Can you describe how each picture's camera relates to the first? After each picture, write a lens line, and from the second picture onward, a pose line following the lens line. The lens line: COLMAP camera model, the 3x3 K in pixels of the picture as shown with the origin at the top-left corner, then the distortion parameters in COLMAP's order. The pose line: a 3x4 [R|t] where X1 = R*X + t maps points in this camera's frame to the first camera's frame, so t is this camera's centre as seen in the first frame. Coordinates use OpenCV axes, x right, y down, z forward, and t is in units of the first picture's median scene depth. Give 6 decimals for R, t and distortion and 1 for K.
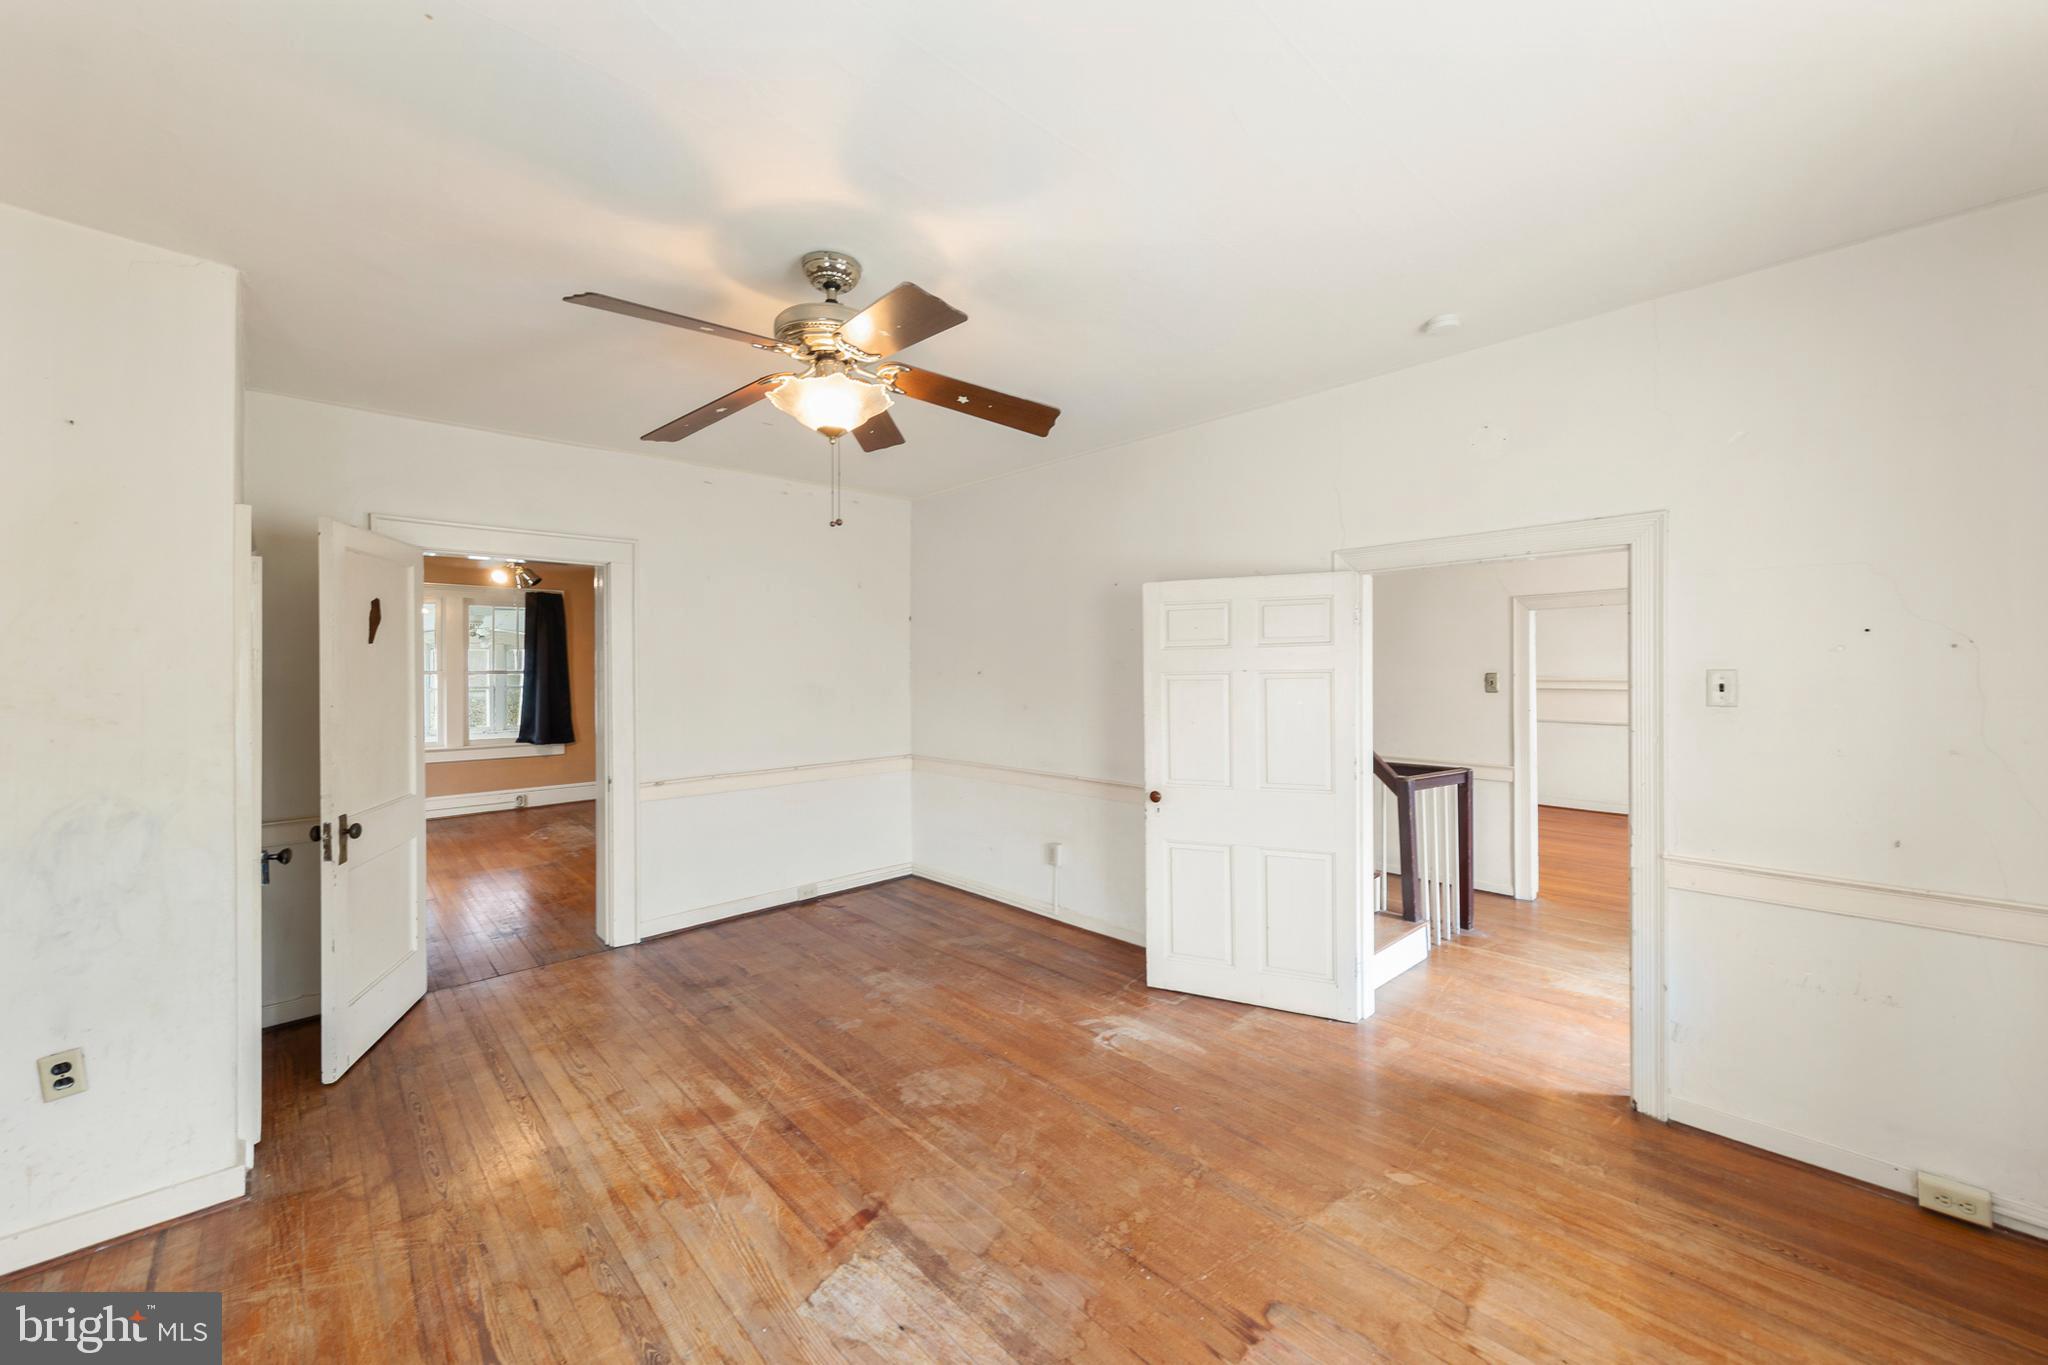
lens RADIAL K [[766.8, 0, 1040.1], [0, 766.8, 670.4], [0, 0, 1]] dist [0.006127, -0.000244]
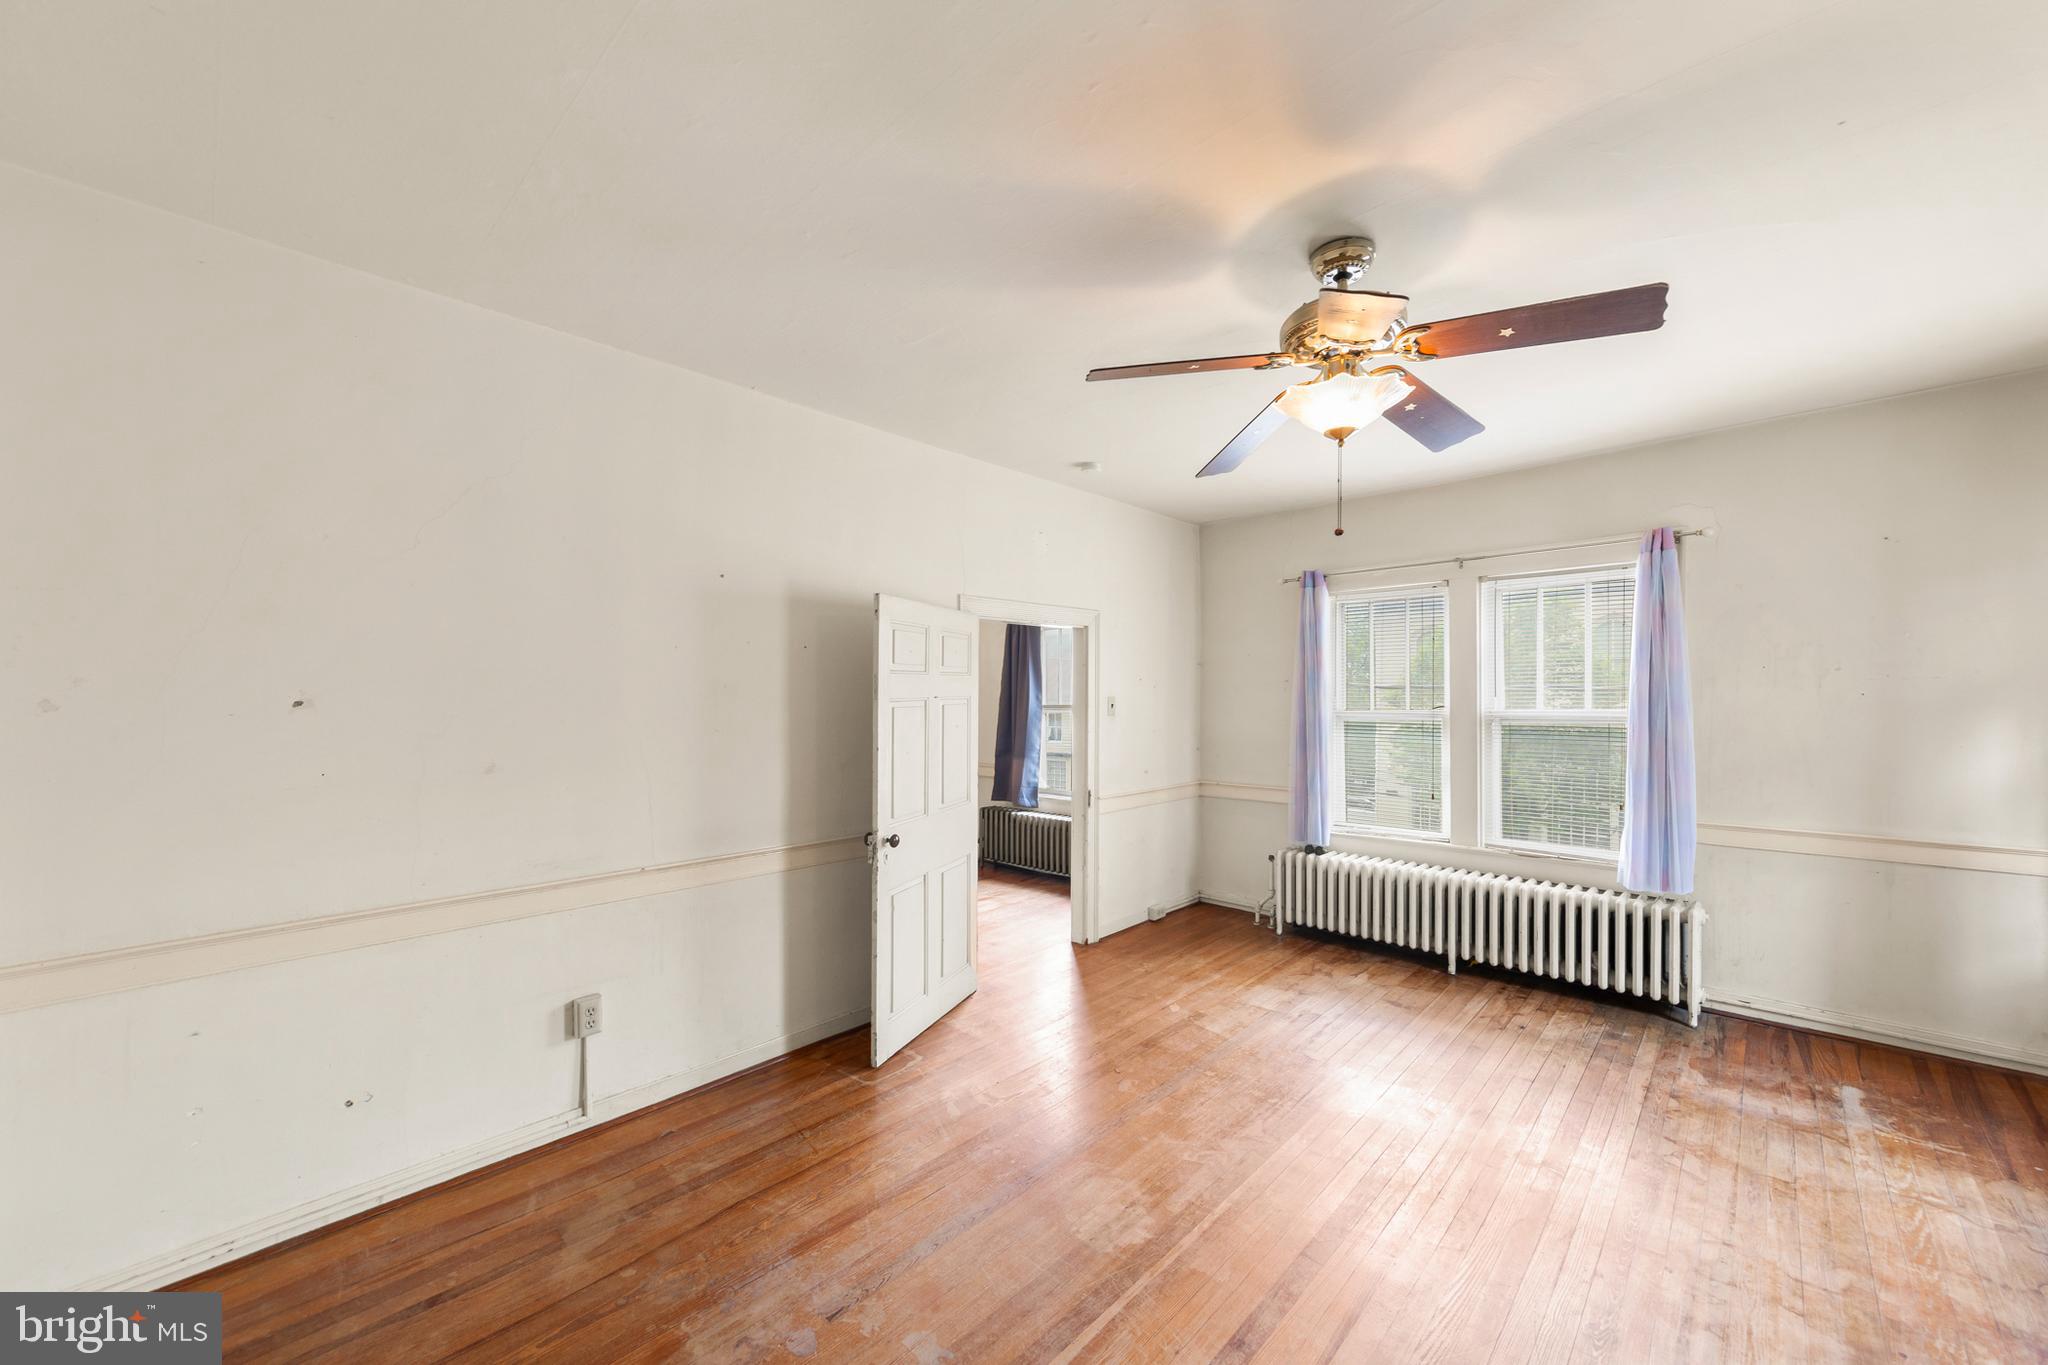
lens RADIAL K [[766.8, 0, 1040.8], [0, 766.8, 702.1], [0, 0, 1]] dist [0.006127, -0.000244]
pose [[-0.040677, -0.000239, 0.999172, -0.933741], [0.009131, 0.999958, 0.000611, 0.008336], [-0.999131, 0.009148, -0.040673, 1.102649]]
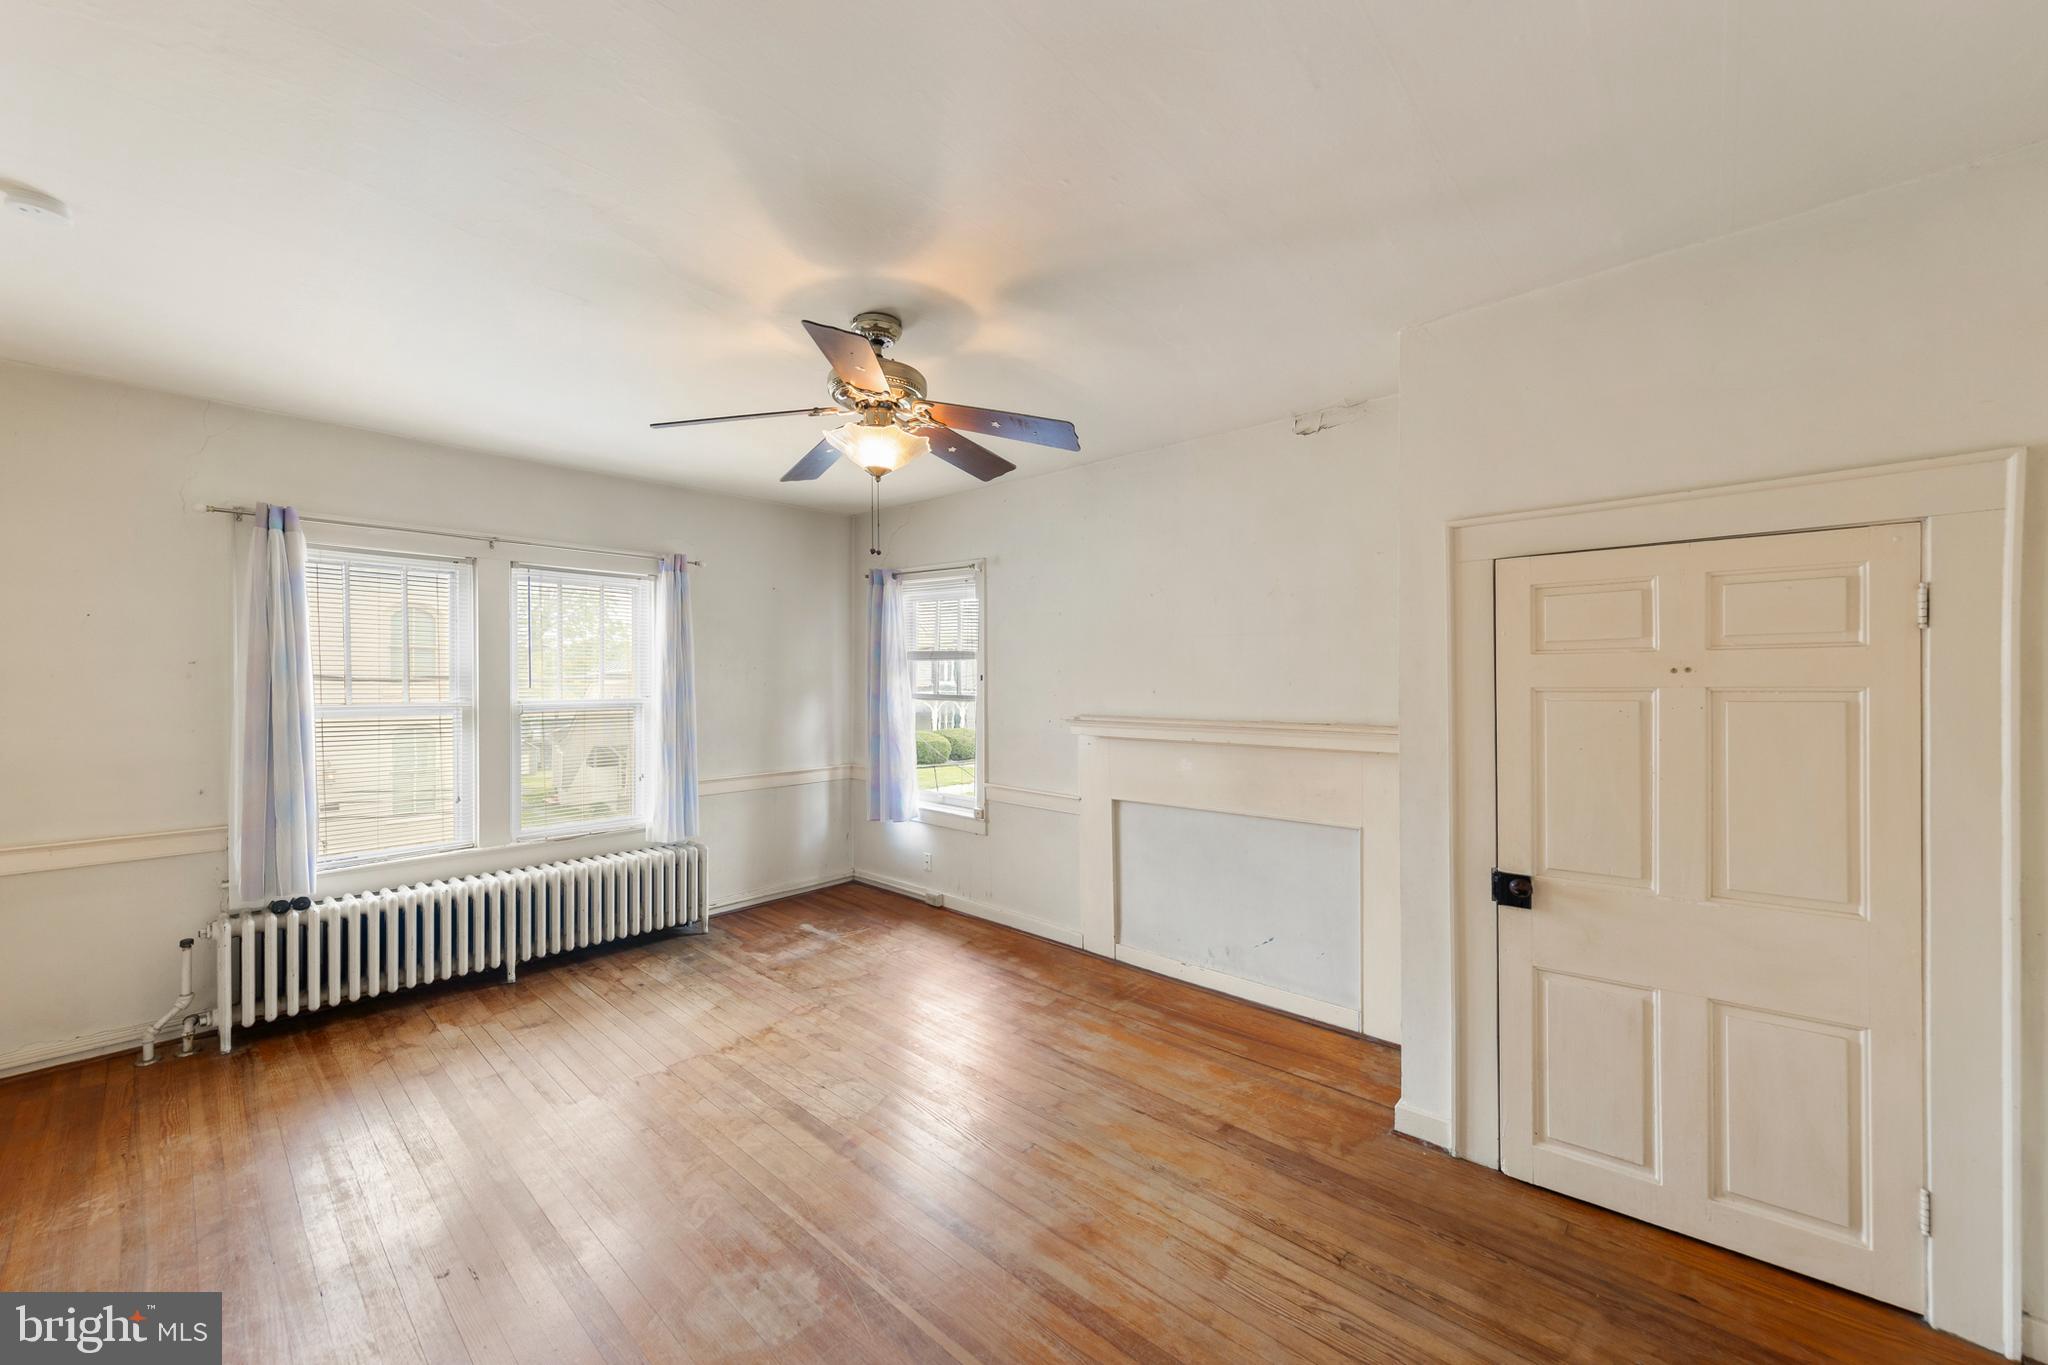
lens RADIAL K [[766.8, 0, 1012.4], [0, 766.8, 678.5], [0, 0, 1]] dist [0.006127, -0.000244]
pose [[-0.998829, 0.007869, -0.047745, -0.324174], [0.007911, 0.999968, -0.000692, 0.000437], [0.047738, -0.001069, -0.998859, 1.685431]]
